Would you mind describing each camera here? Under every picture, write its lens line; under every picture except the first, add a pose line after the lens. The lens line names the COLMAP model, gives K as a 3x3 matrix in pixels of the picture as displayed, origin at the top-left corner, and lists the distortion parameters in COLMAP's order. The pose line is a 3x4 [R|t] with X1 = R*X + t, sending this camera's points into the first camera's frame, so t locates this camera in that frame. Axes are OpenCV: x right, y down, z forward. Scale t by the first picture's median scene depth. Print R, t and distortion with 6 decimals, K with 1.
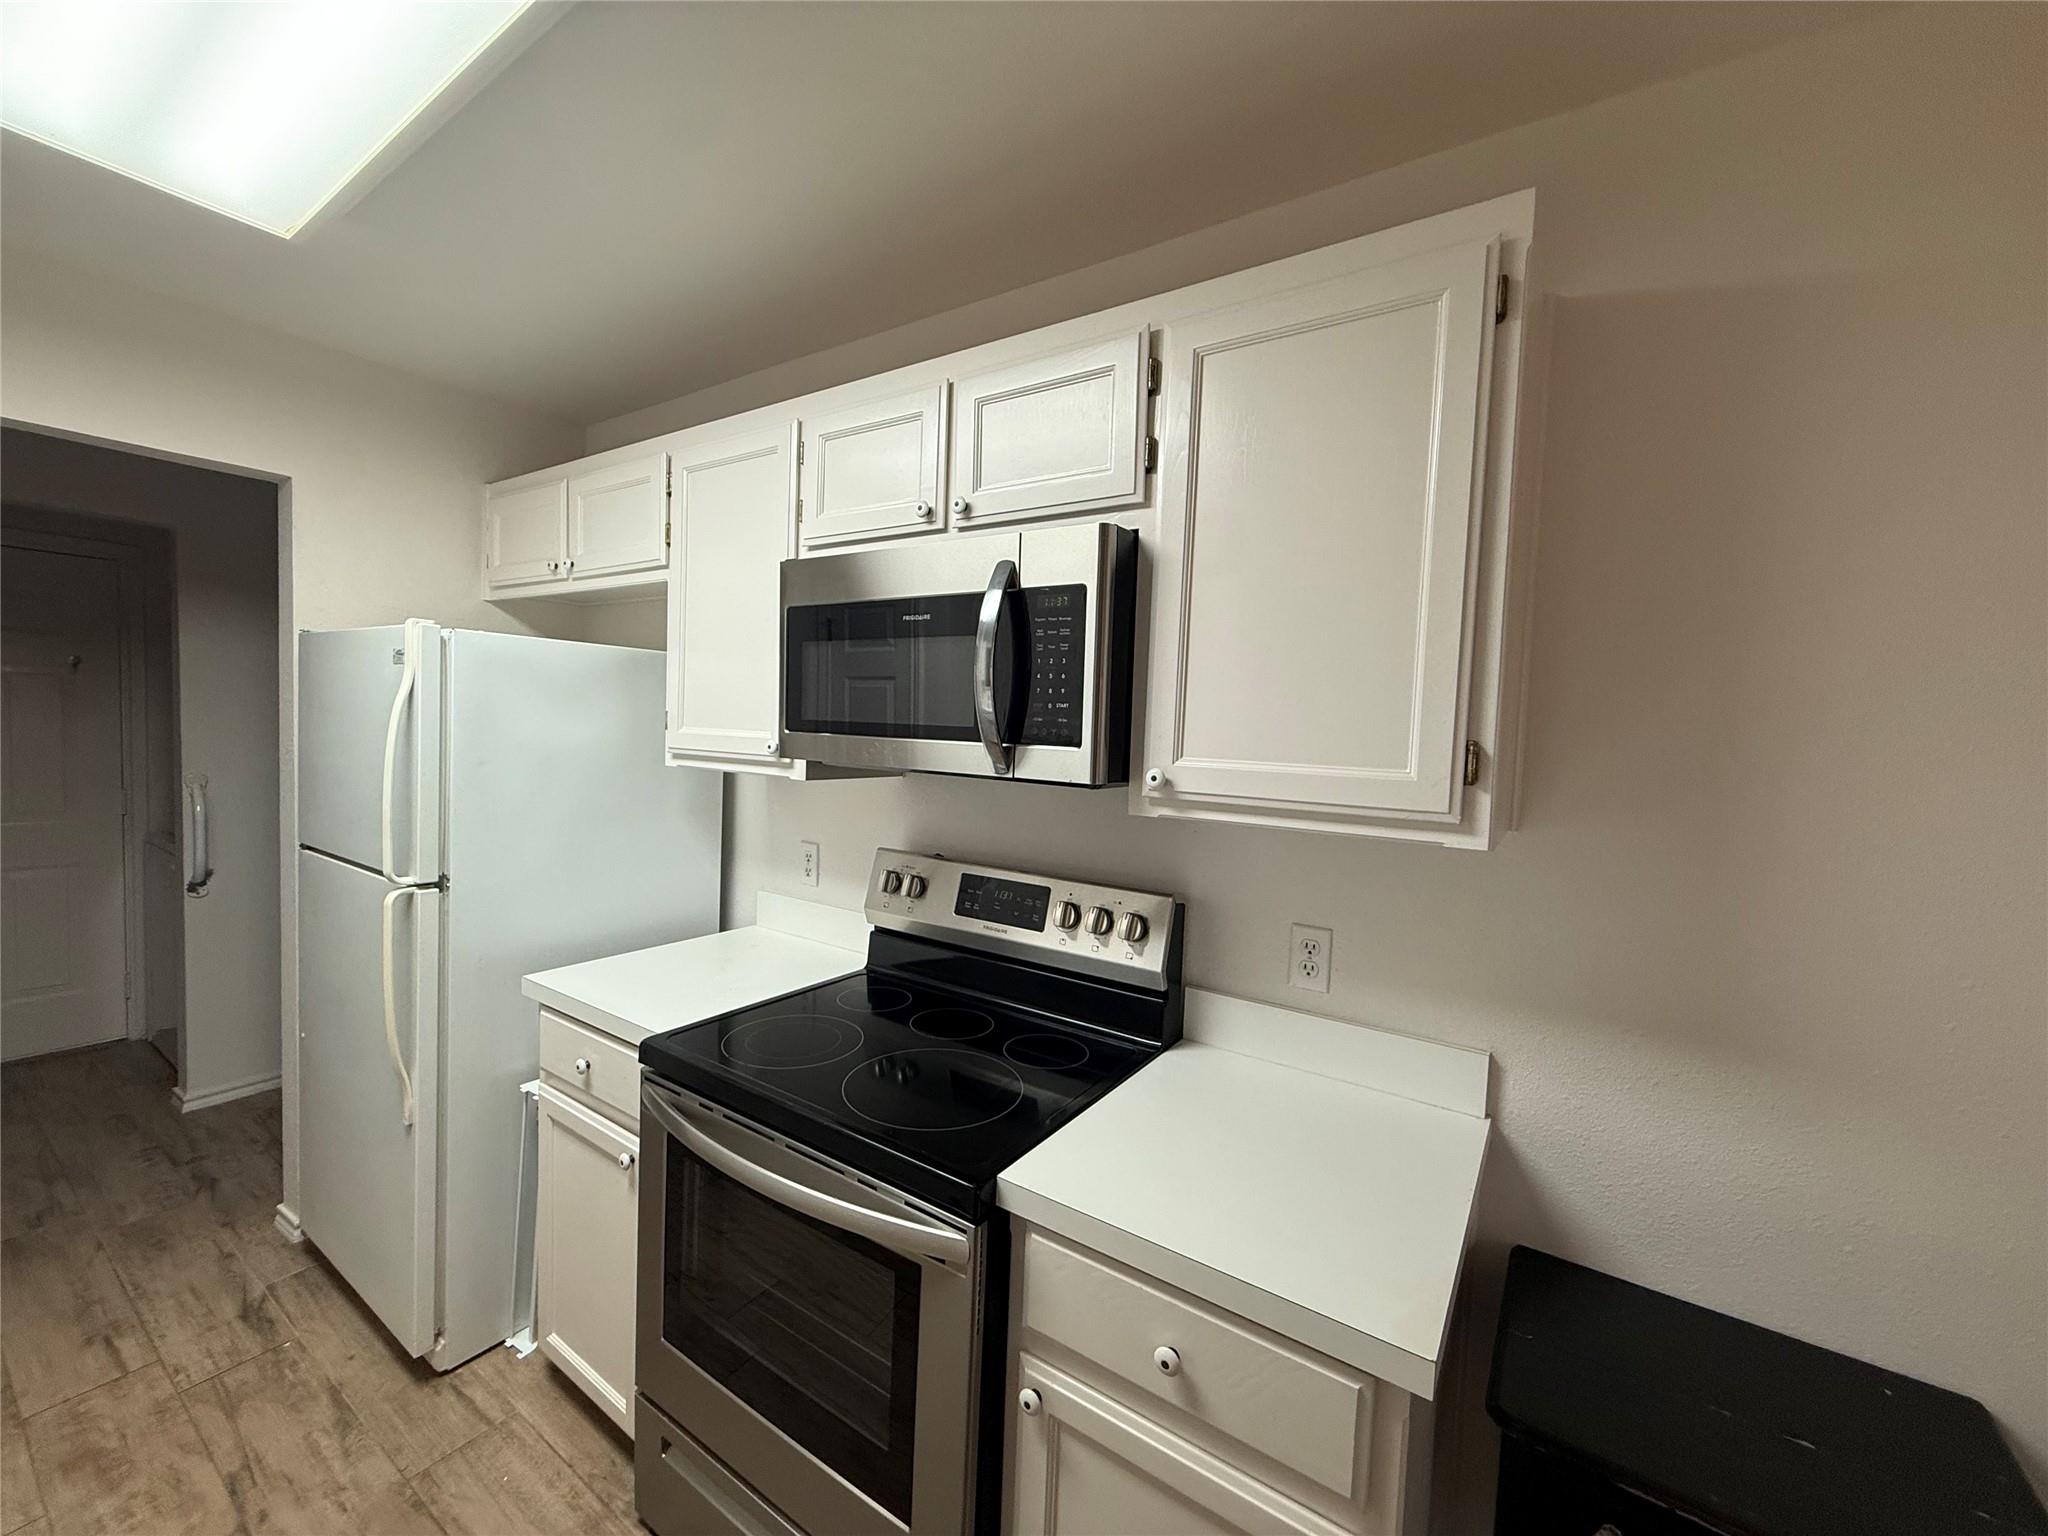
lens RADIAL K [[824.6, 0, 1014.9], [0, 824.6, 765.8], [0, 0, 1]] dist [0.003069, 0.000098]
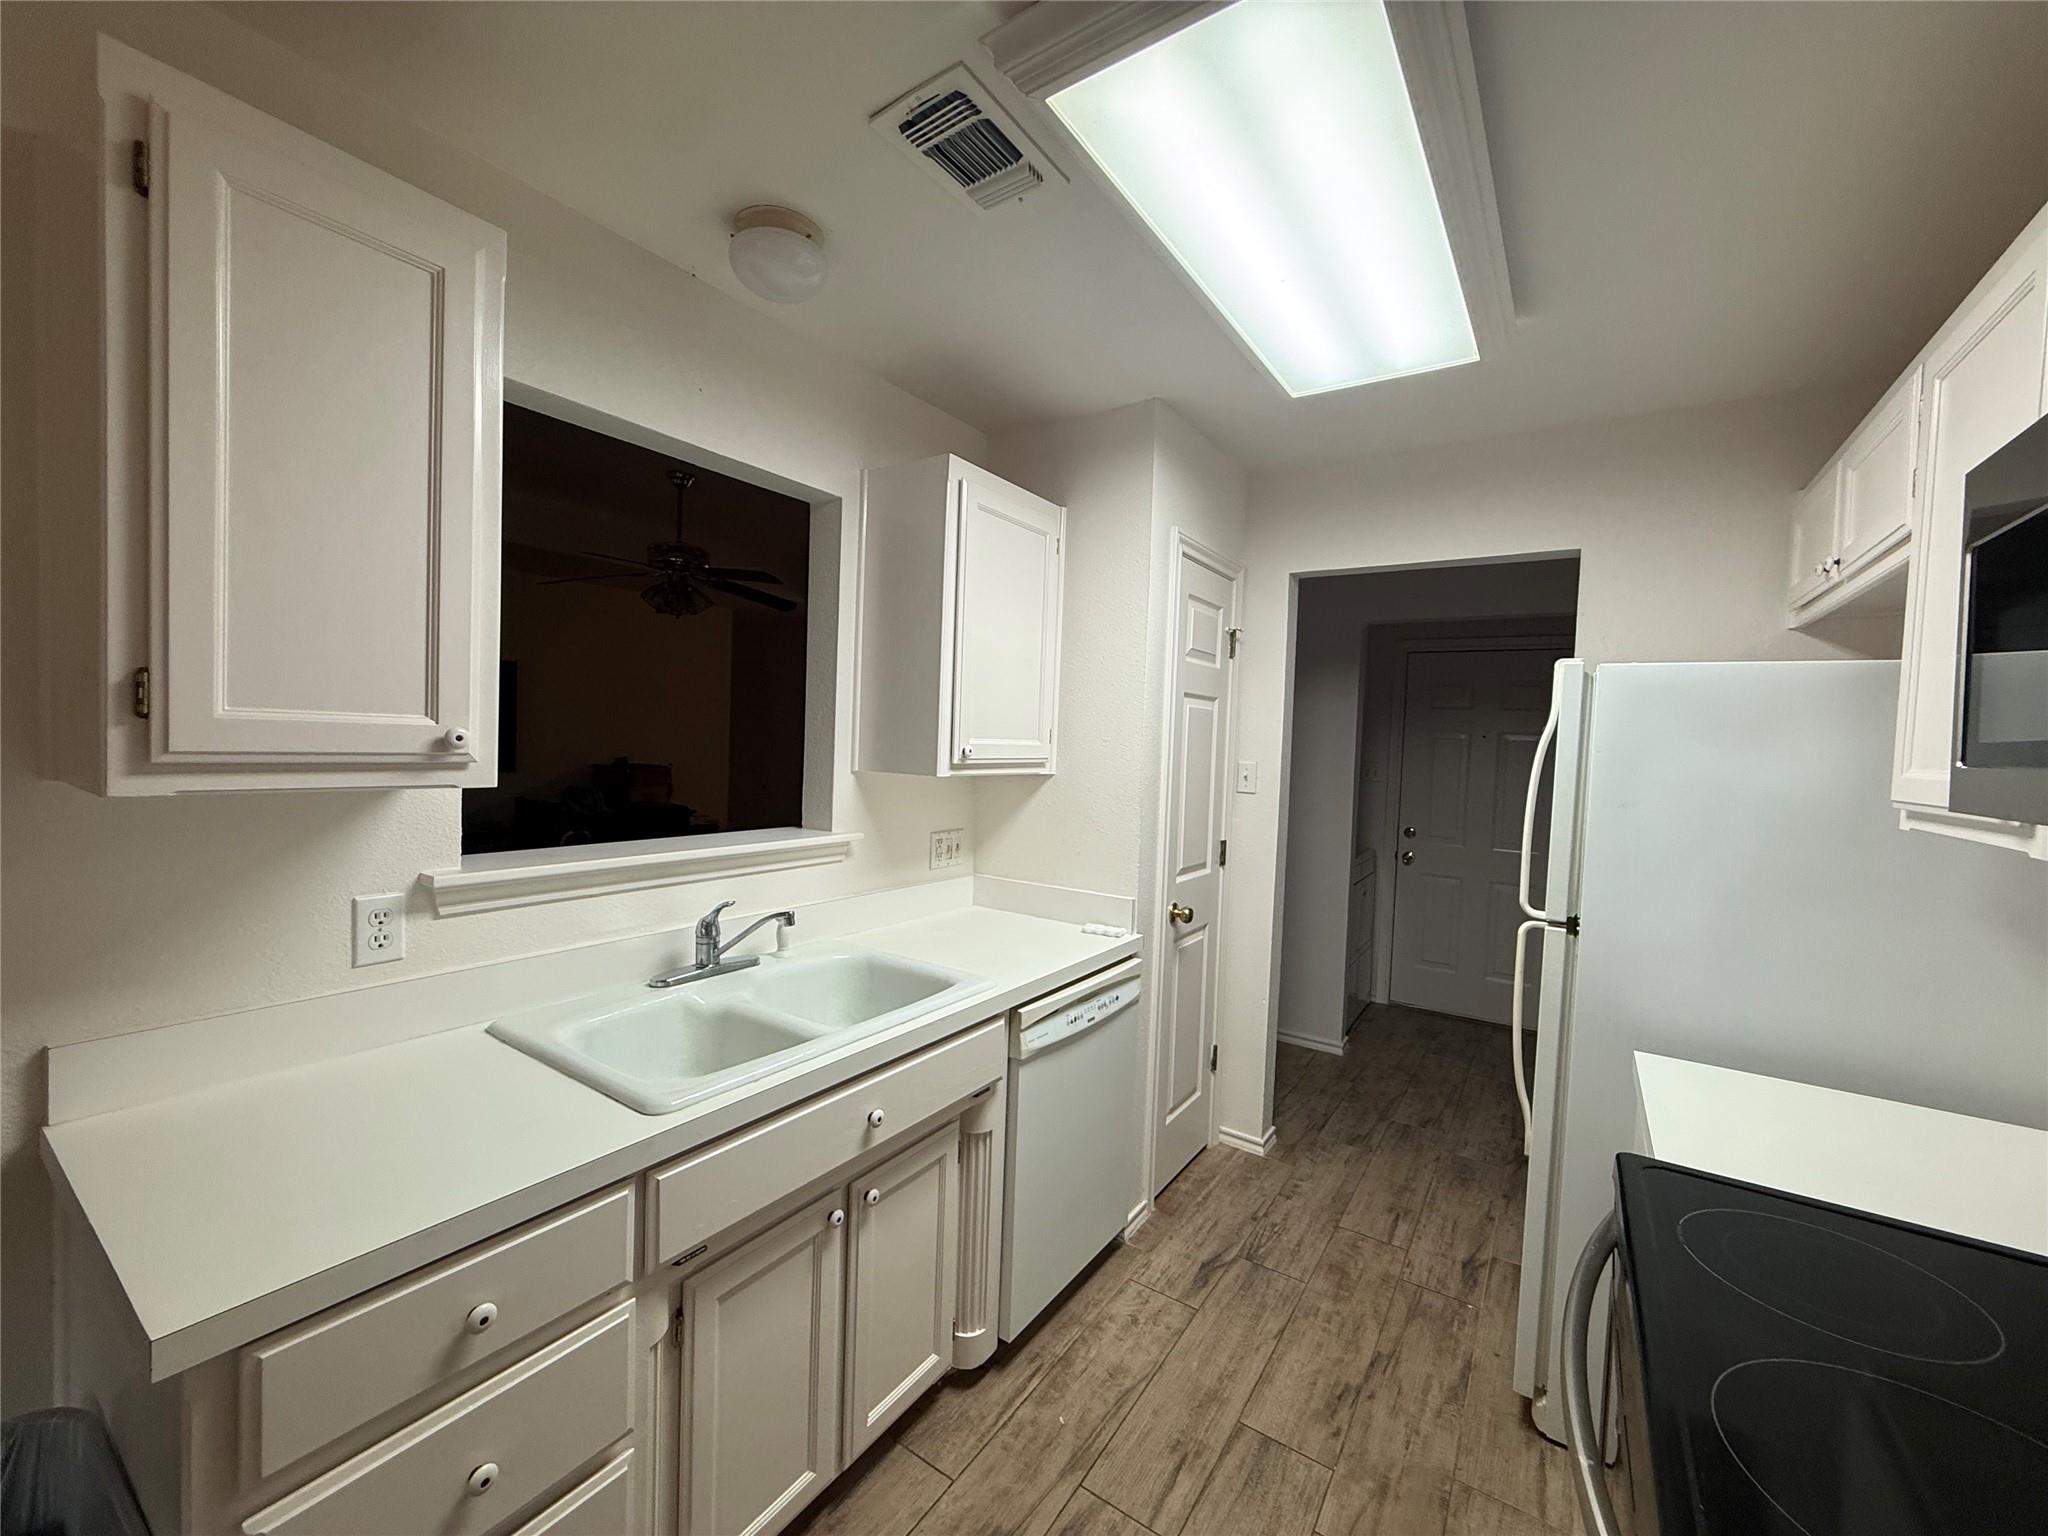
lens RADIAL K [[824.6, 0, 1014.3], [0, 824.6, 766.1], [0, 0, 1]] dist [0.003069, 0.000098]
pose [[-0.002406, -0.003983, -0.999989, 0.284222], [-0.085145, 0.996361, -0.003763, 0.014590], [0.996366, 0.085135, -0.002737, 0.332604]]
